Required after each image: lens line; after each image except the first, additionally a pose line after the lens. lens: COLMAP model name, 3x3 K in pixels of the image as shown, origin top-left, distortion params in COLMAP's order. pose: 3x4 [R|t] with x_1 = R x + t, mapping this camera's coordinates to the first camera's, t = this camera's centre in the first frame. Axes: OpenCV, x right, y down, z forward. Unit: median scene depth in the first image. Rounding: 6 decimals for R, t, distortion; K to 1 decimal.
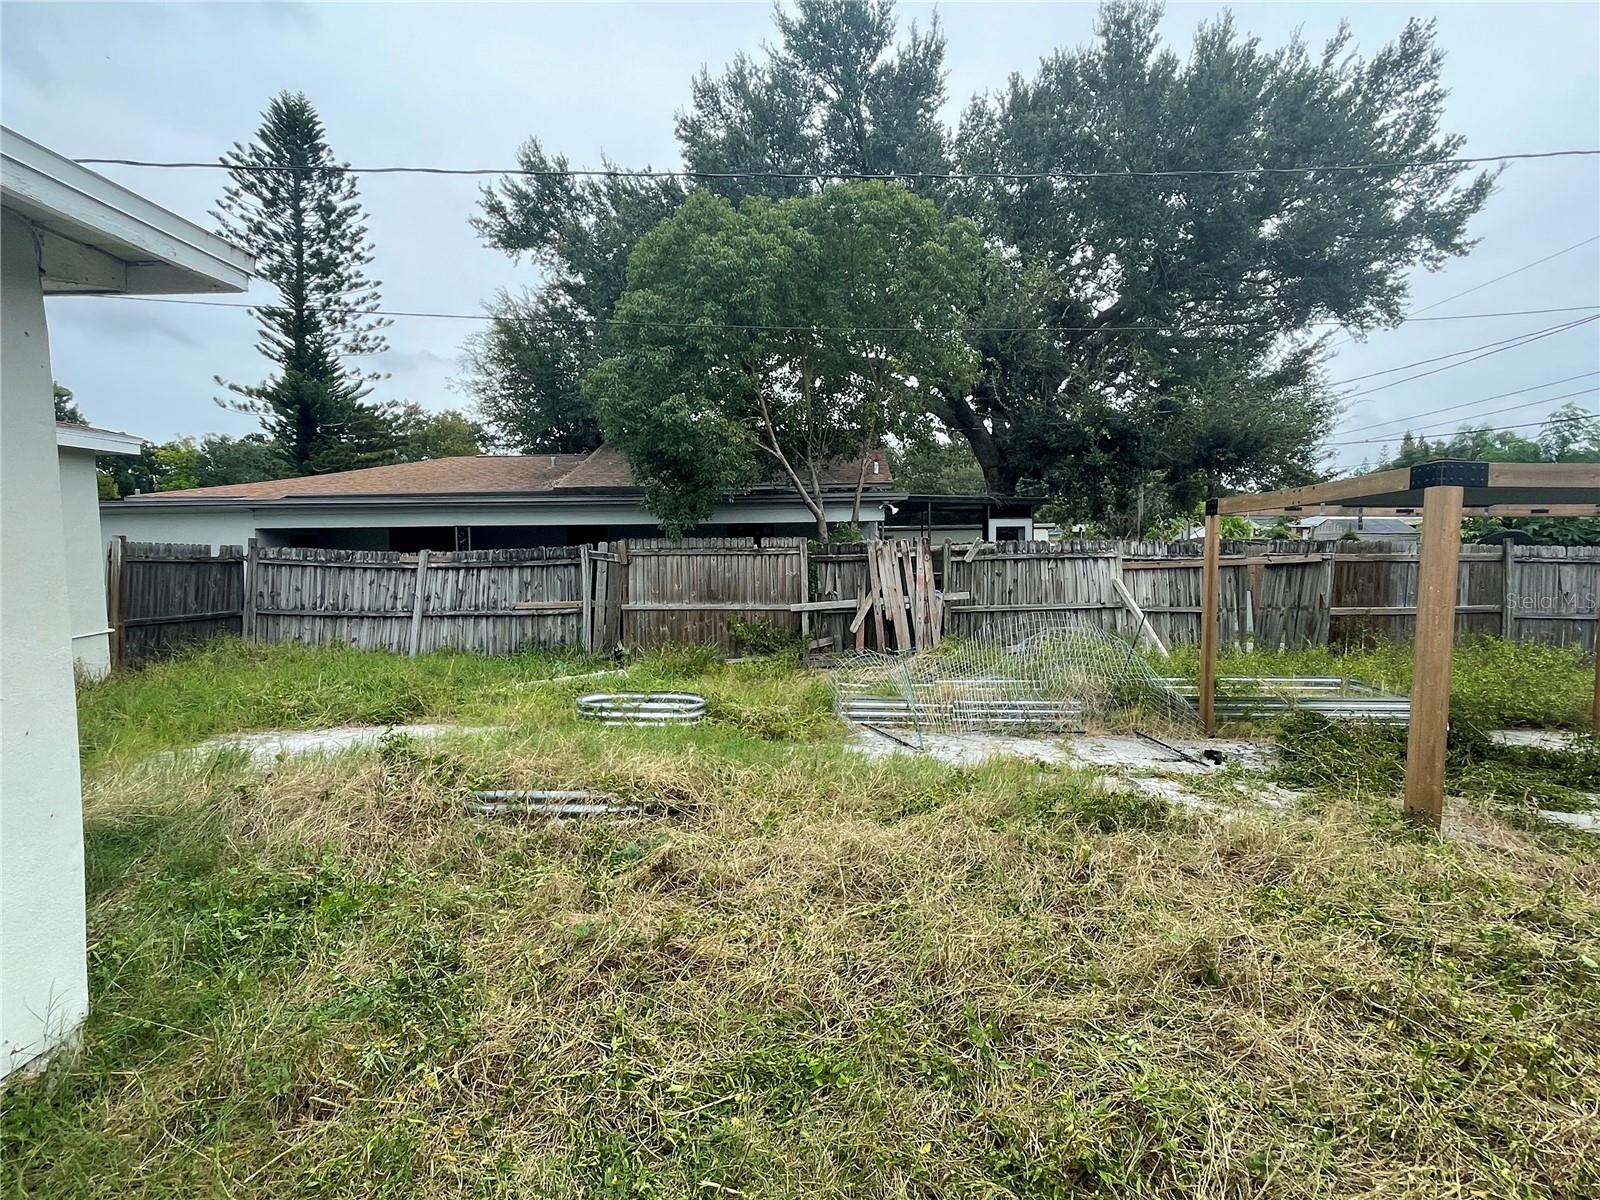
lens RADIAL K [[860.3, 0, 799.3], [0, 860.3, 605.4], [0, 0, 1]] dist [-0.027927, 0.014905]
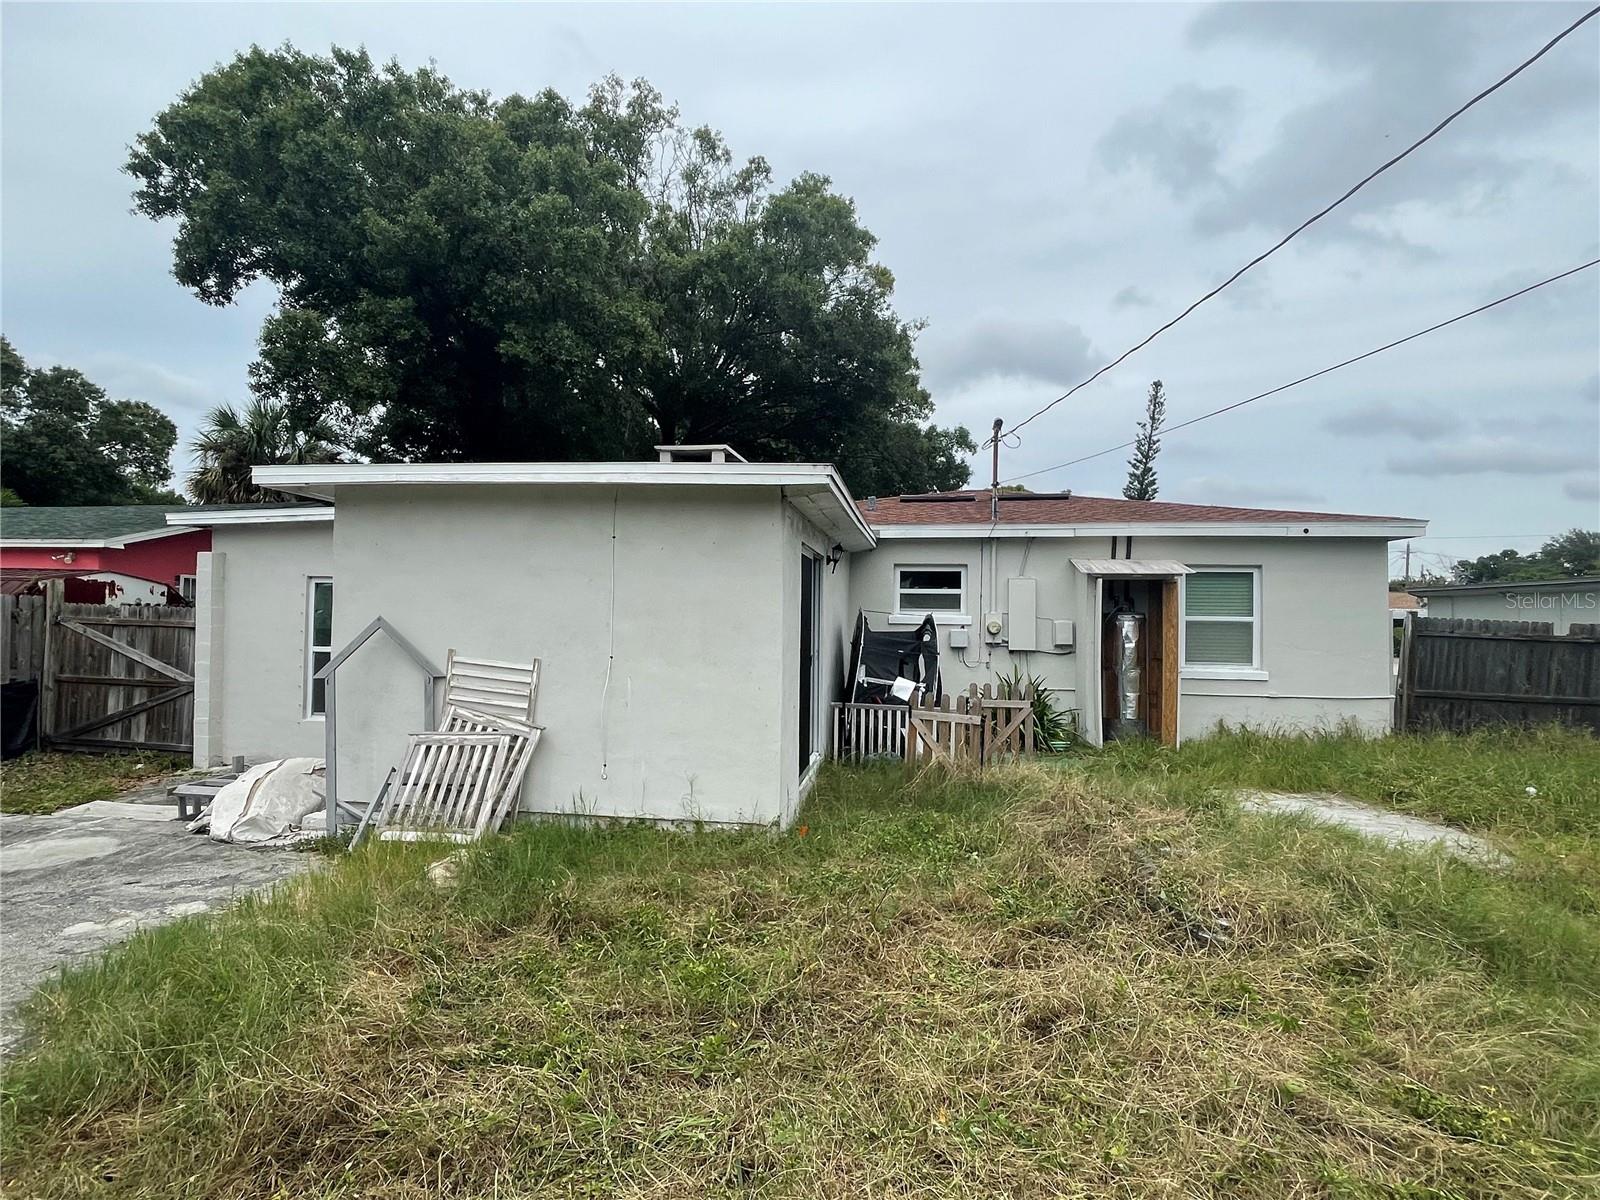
lens RADIAL K [[860.3, 0, 799.3], [0, 860.3, 605.4], [0, 0, 1]] dist [-0.027927, 0.014905]
pose [[-0.100169, -0.003918, -0.994963, 0.099190], [-0.087536, 0.996149, 0.004890, -0.007271], [0.991112, 0.087585, -0.100126, 0.089172]]
